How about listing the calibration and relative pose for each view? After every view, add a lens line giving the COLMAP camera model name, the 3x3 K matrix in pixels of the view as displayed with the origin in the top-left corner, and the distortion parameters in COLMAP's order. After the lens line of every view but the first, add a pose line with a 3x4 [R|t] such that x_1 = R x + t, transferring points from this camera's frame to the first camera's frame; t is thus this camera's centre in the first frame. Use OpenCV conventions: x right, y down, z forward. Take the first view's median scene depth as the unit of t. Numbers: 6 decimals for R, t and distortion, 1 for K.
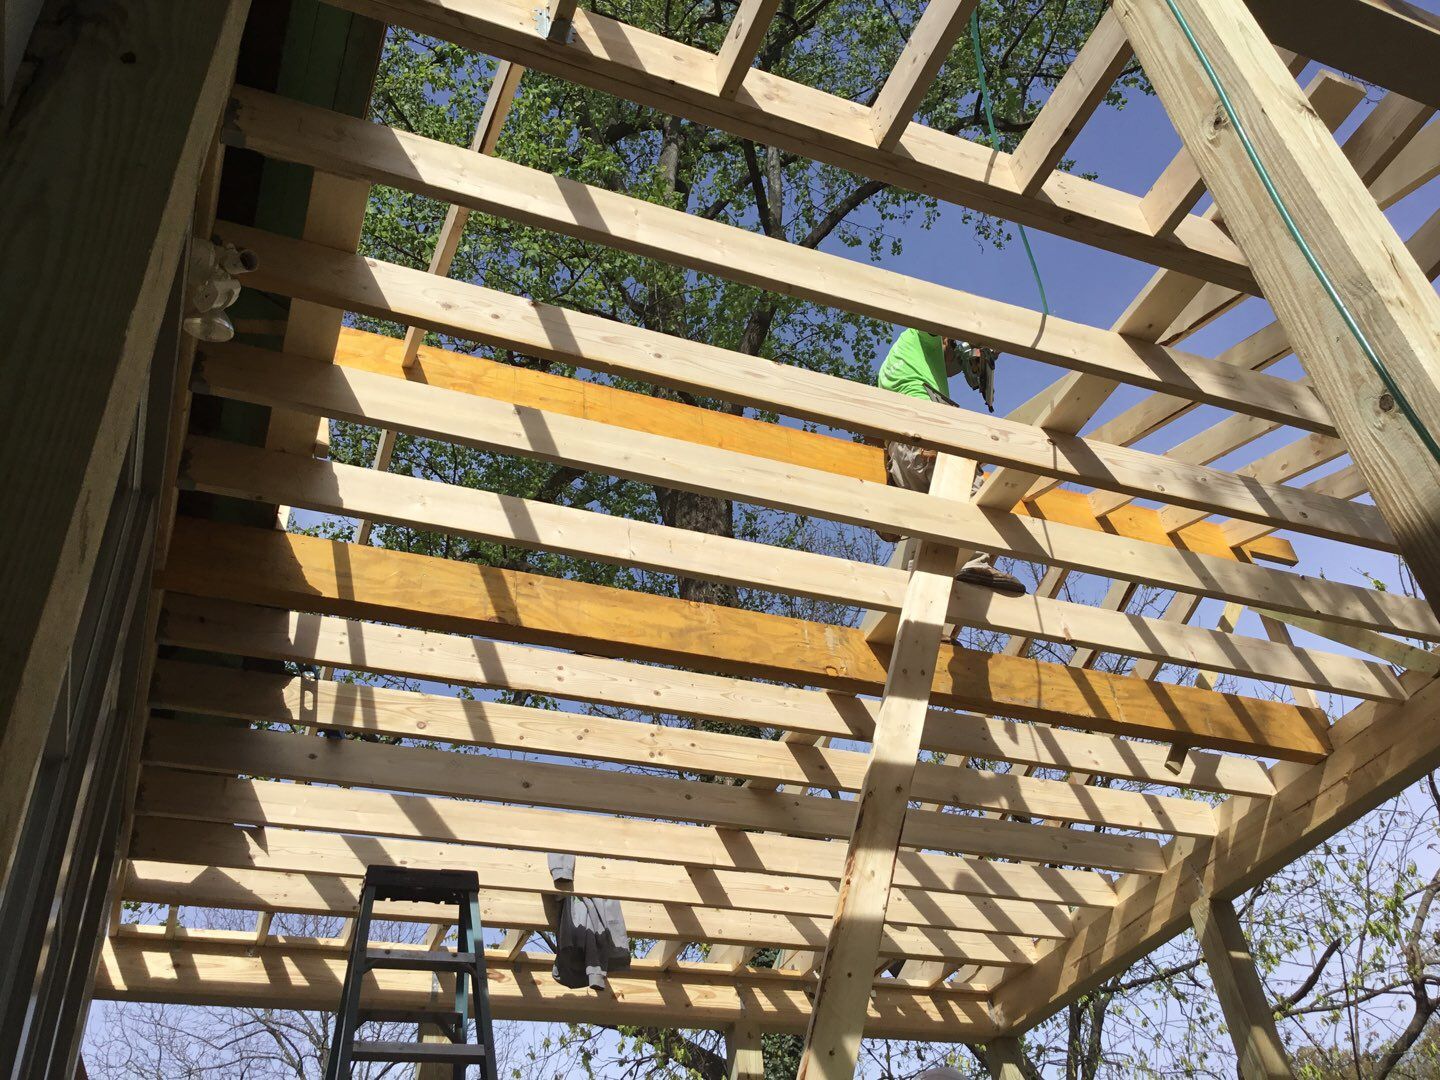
lens RADIAL K [[1316.4, 0, 720.0], [0, 1316.4, 540.0], [0, 0, 1]] dist [0.042528, -0.090187]
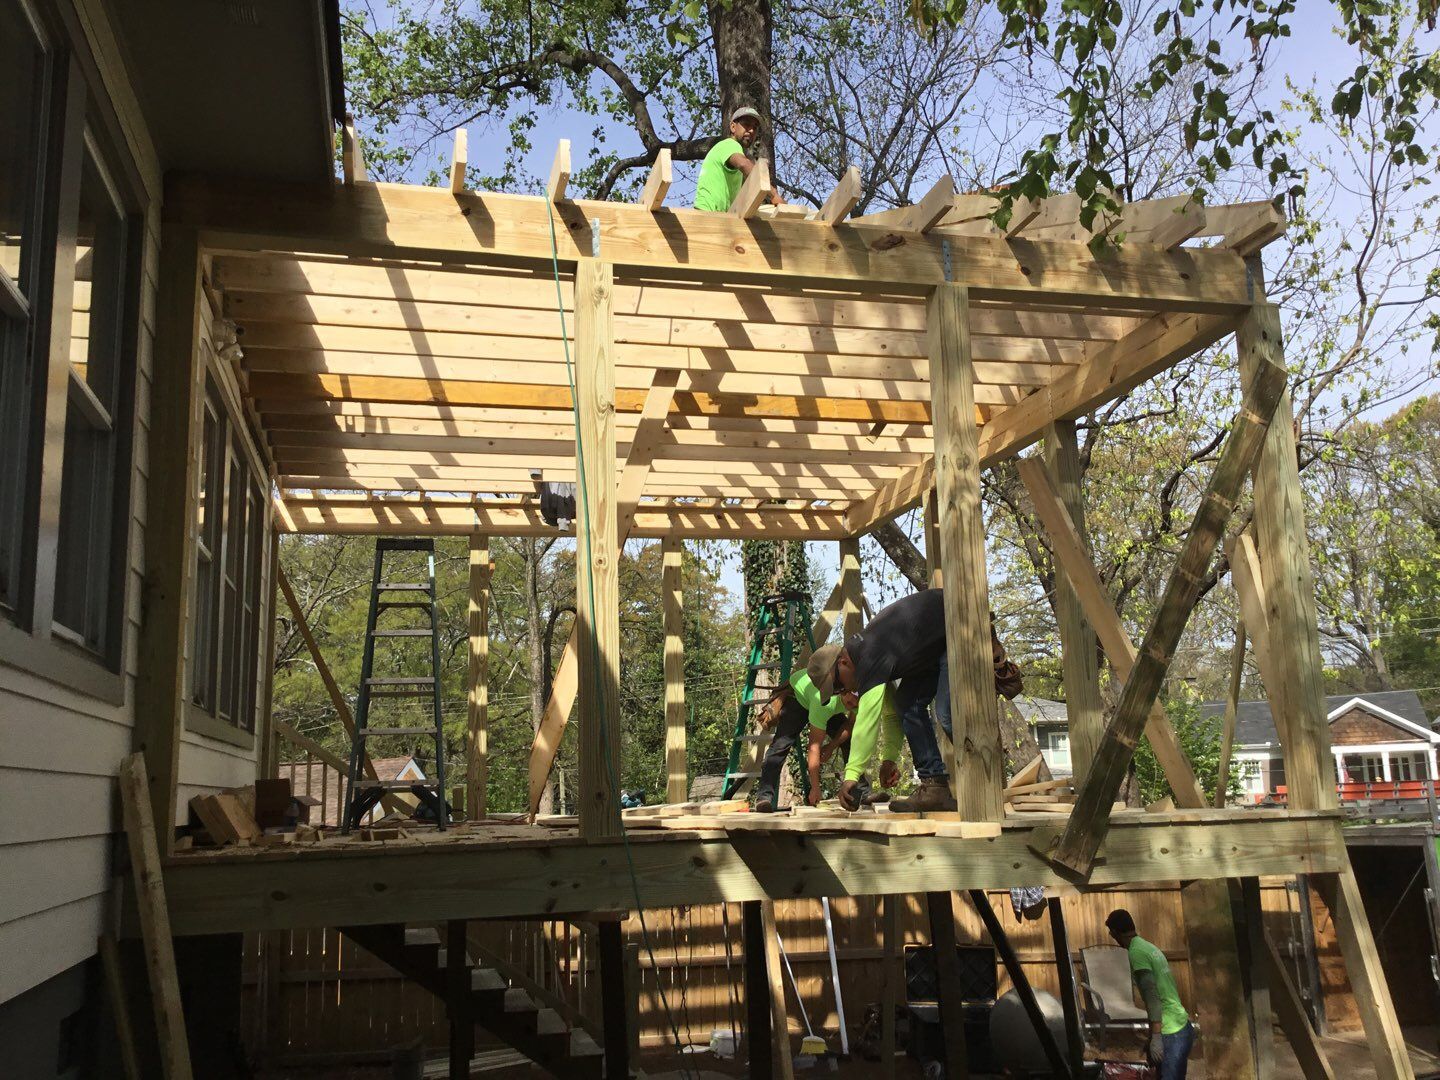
lens RADIAL K [[1316.4, 0, 720.0], [0, 1316.4, 540.0], [0, 0, 1]] dist [0.042528, -0.090187]
pose [[0.989092, 0.026080, -0.144971, 0.313091], [0.047304, 0.875826, 0.480304, -0.403417], [0.139495, -0.481923, 0.865038, -0.389927]]
